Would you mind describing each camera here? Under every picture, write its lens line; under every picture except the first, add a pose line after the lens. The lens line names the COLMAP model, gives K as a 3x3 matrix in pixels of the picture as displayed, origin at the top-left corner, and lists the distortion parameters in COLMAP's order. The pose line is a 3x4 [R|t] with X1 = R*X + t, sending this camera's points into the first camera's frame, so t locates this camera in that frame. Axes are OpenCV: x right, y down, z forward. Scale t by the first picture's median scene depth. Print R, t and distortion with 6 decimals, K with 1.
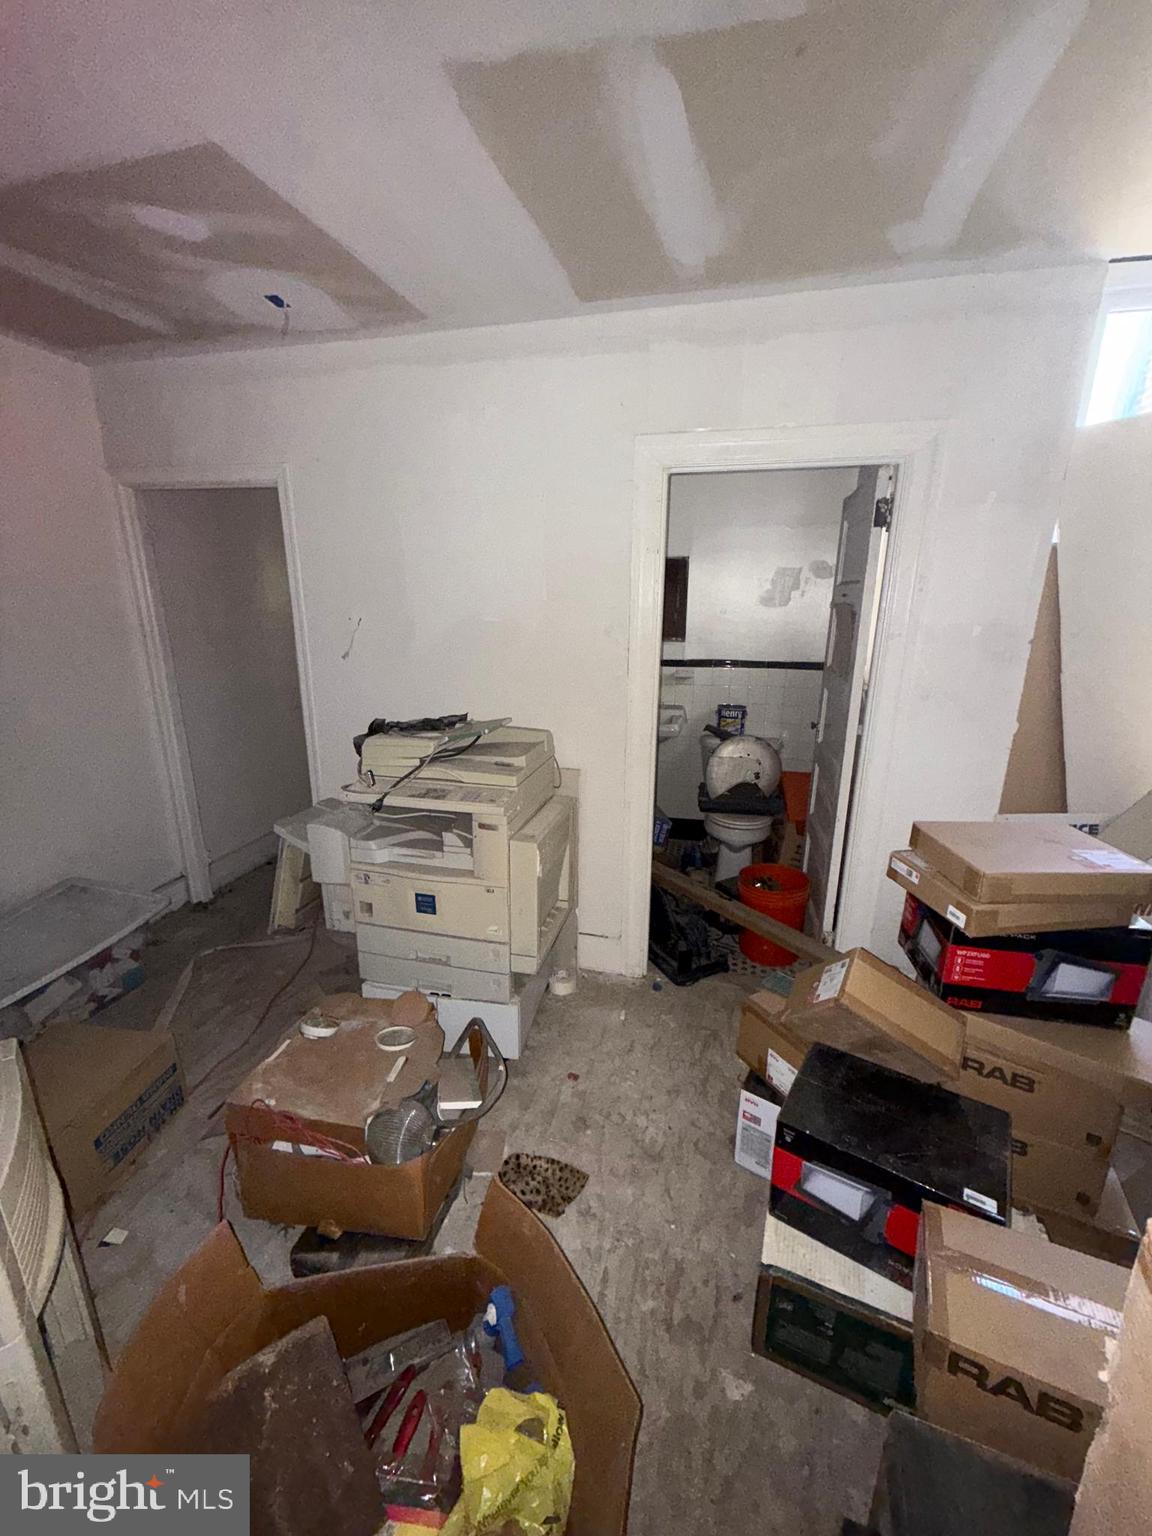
lens RADIAL K [[616.0, 0, 577.7], [0, 616.0, 764.1], [0, 0, 1]] dist [-0.002553, 0.000031]
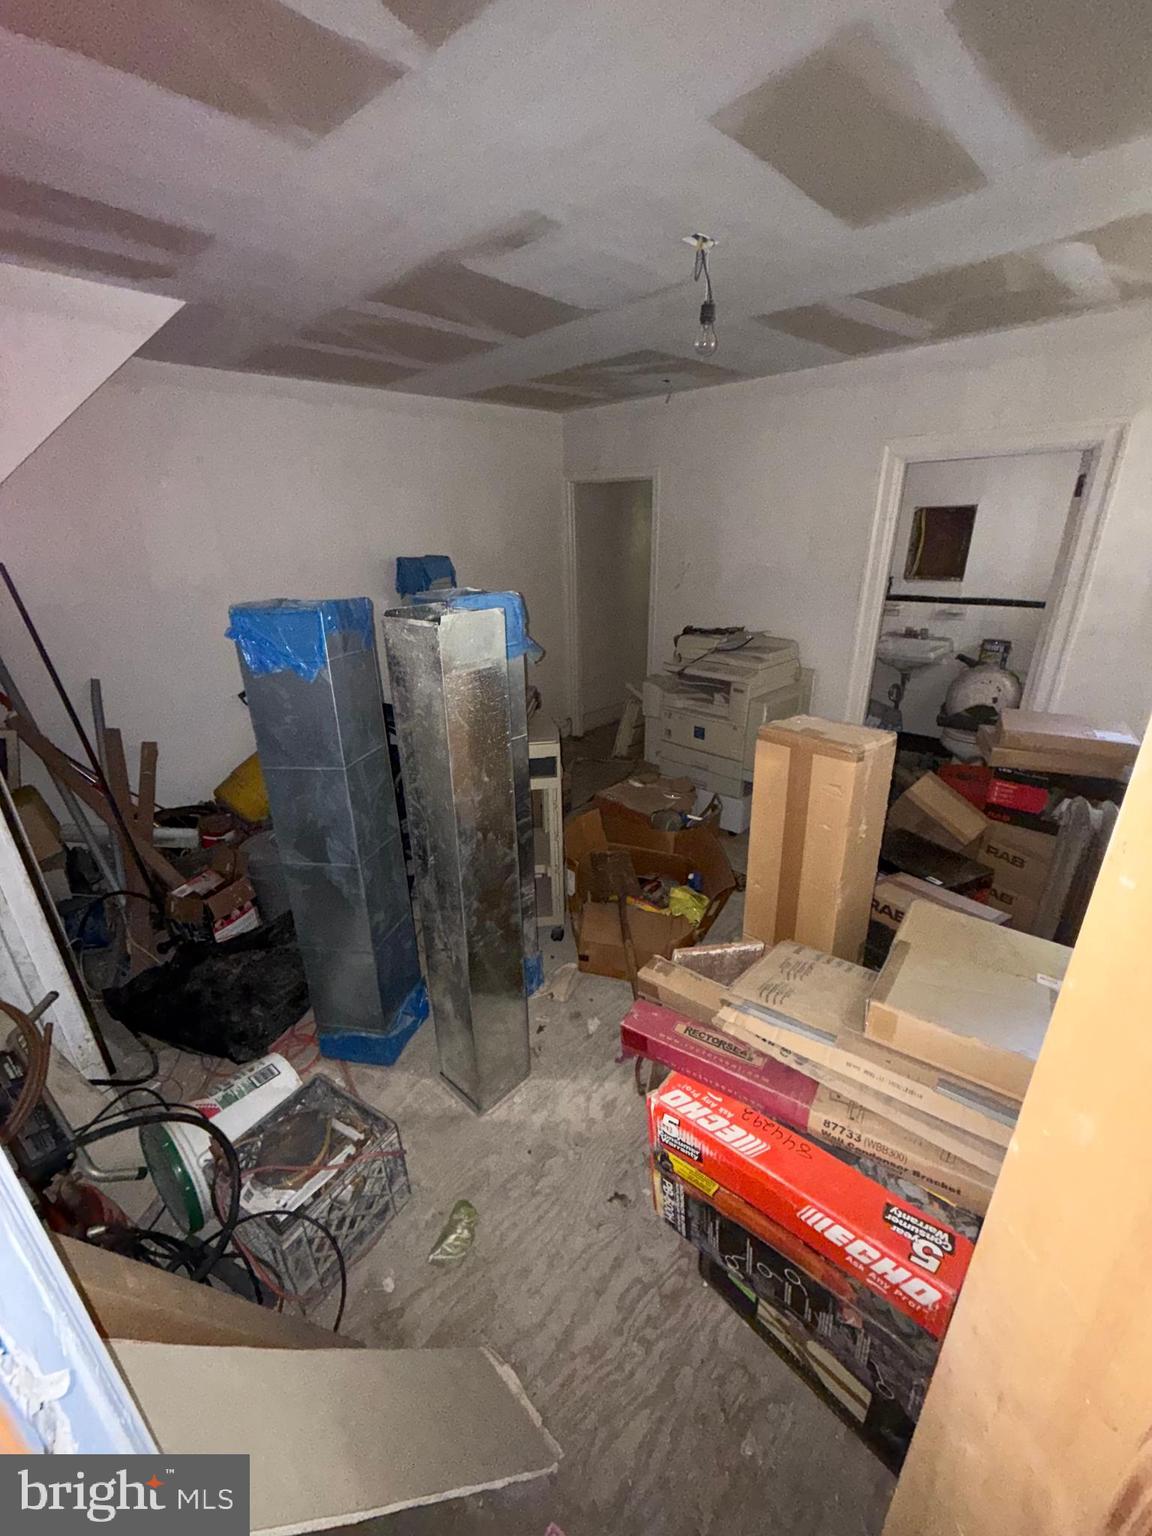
lens RADIAL K [[616.0, 0, 582.8], [0, 616.0, 772.4], [0, 0, 1]] dist [-0.002553, 0.000031]
pose [[0.867296, 0.168753, -0.468315, 0.295883], [-0.111106, 0.982676, 0.148335, 0.109247], [0.485234, -0.076617, 0.871021, -0.676109]]
